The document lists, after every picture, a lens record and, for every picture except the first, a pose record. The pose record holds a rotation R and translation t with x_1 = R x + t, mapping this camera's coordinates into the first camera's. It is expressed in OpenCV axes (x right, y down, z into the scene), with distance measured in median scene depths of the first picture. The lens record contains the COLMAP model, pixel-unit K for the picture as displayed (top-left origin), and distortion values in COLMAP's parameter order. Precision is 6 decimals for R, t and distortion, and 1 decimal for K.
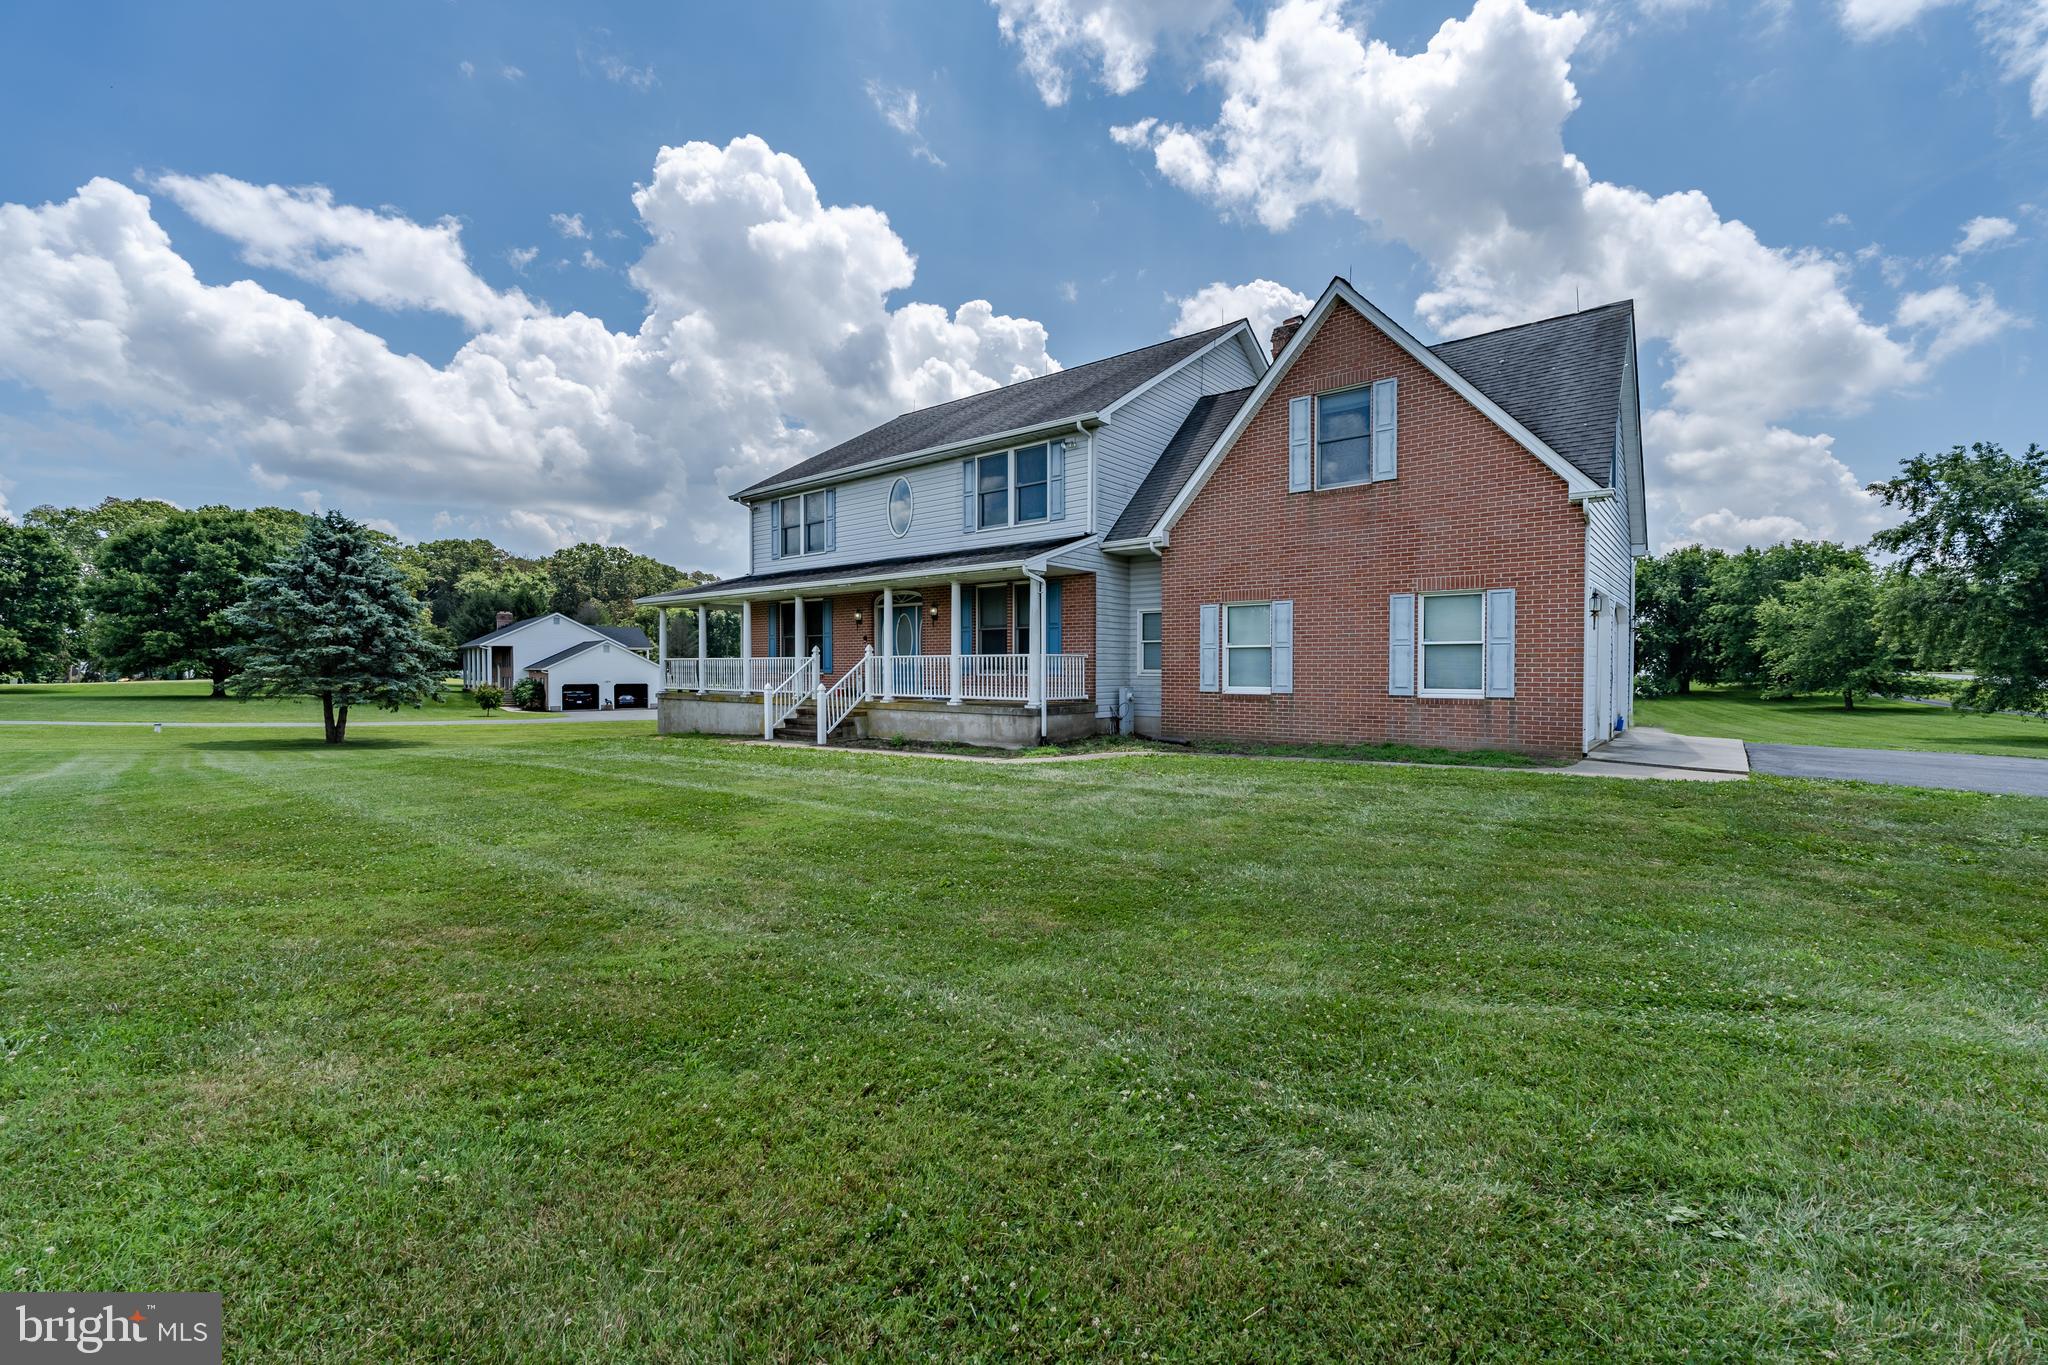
lens RADIAL K [[852.0, 0, 1018.4], [0, 852.0, 672.0], [0, 0, 1]] dist [-0.000014, 0.000155]
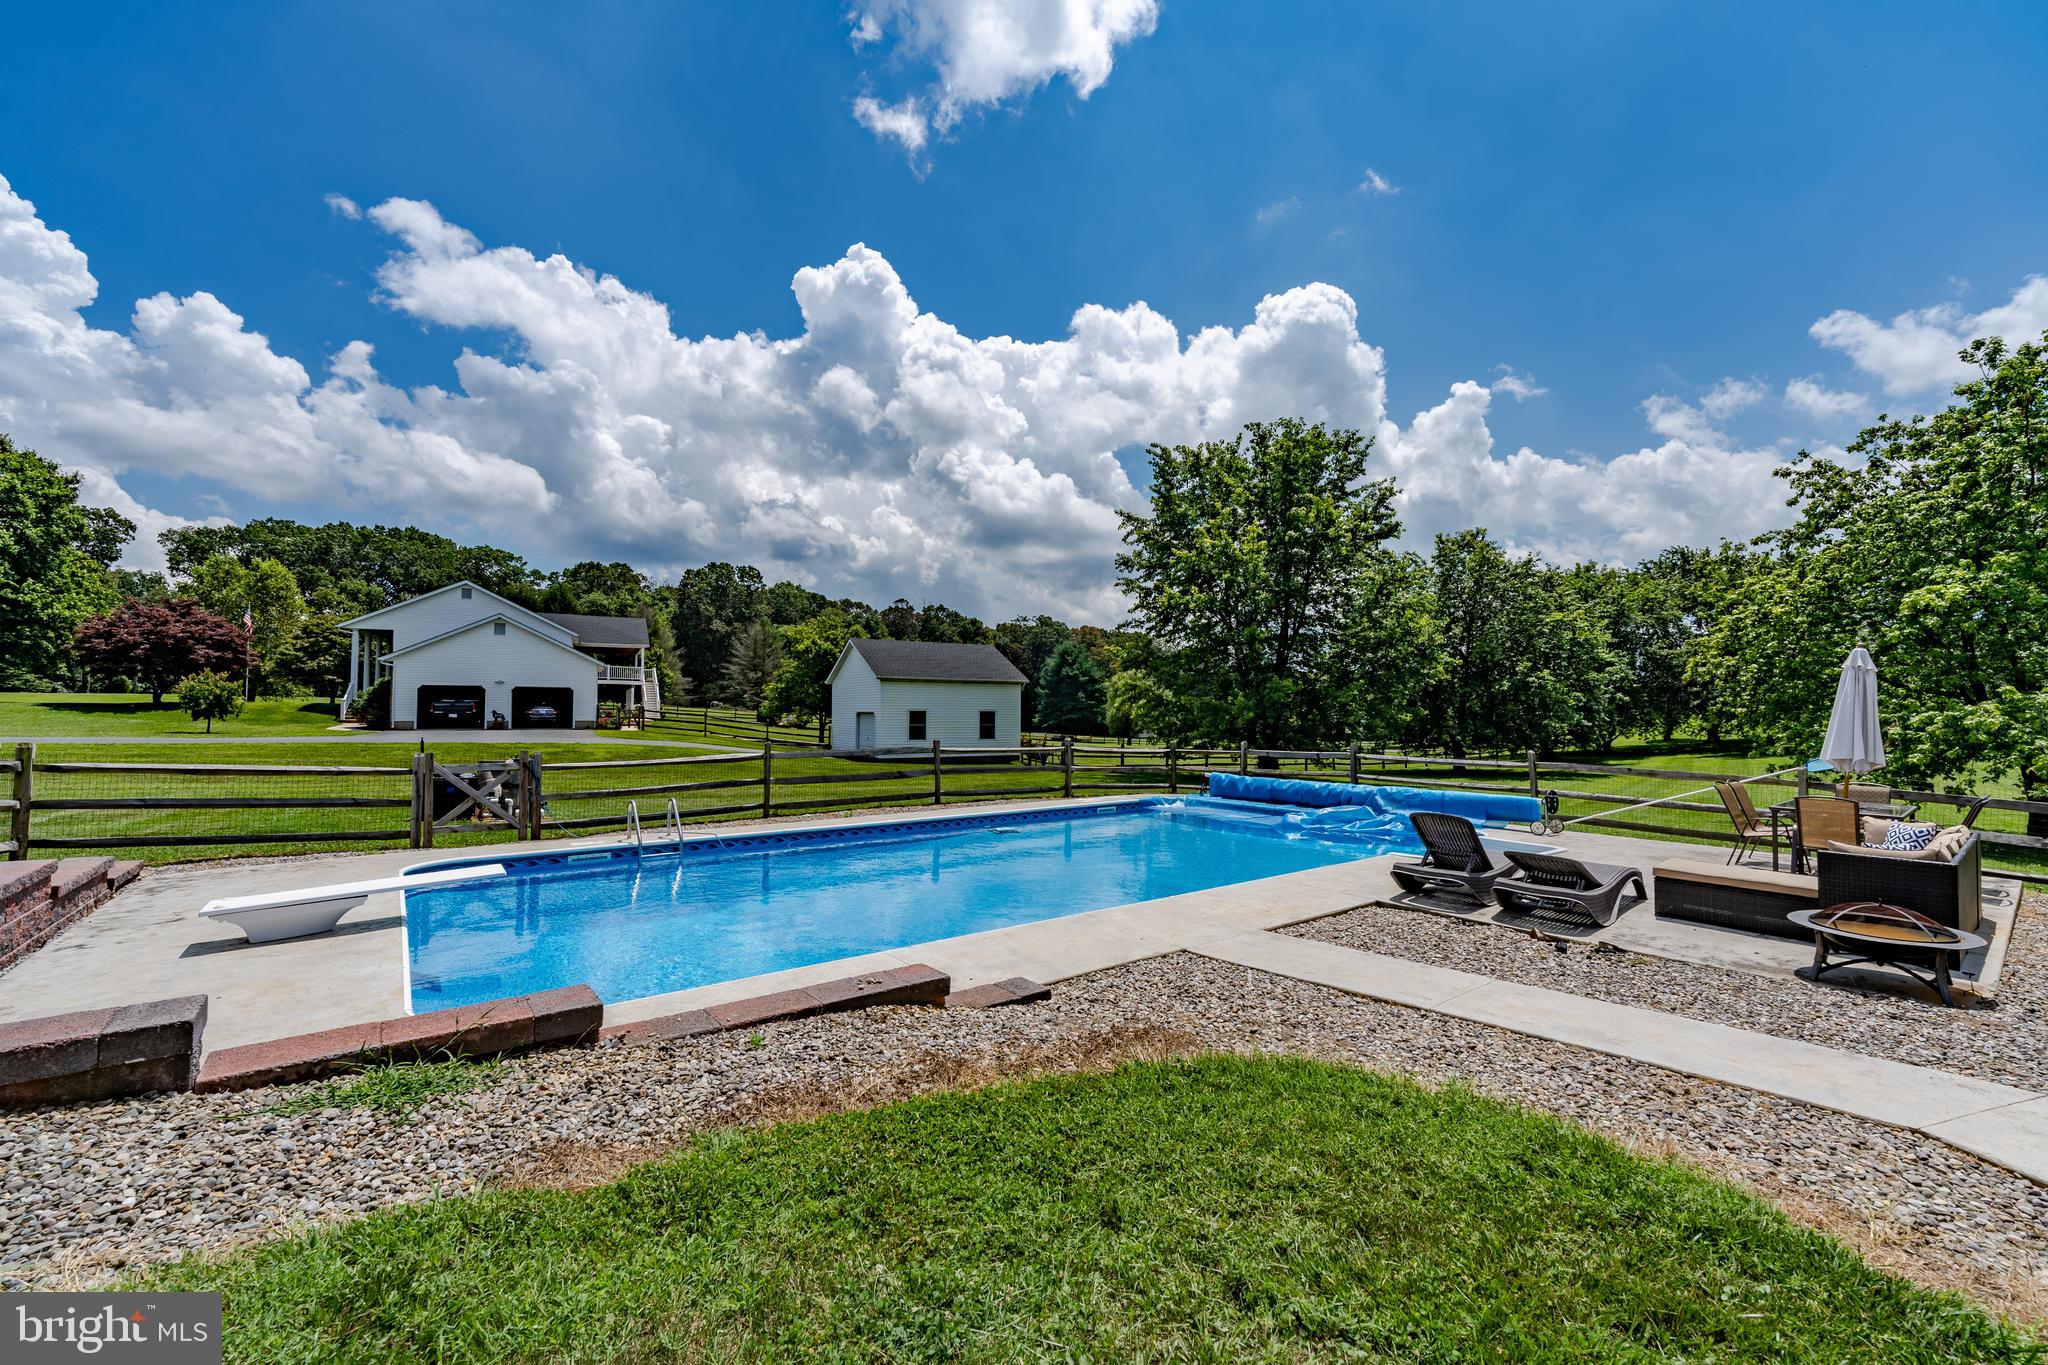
lens RADIAL K [[837.3, 0, 1007.3], [0, 837.3, 676.3], [0, 0, 1]] dist [-0.001746, 0.000278]
pose [[0.974423, -0.004204, -0.224682, 0.043403], [-0.006638, 0.998850, -0.047476, 0.129227], [0.224623, 0.047753, 0.973275, 1.928352]]
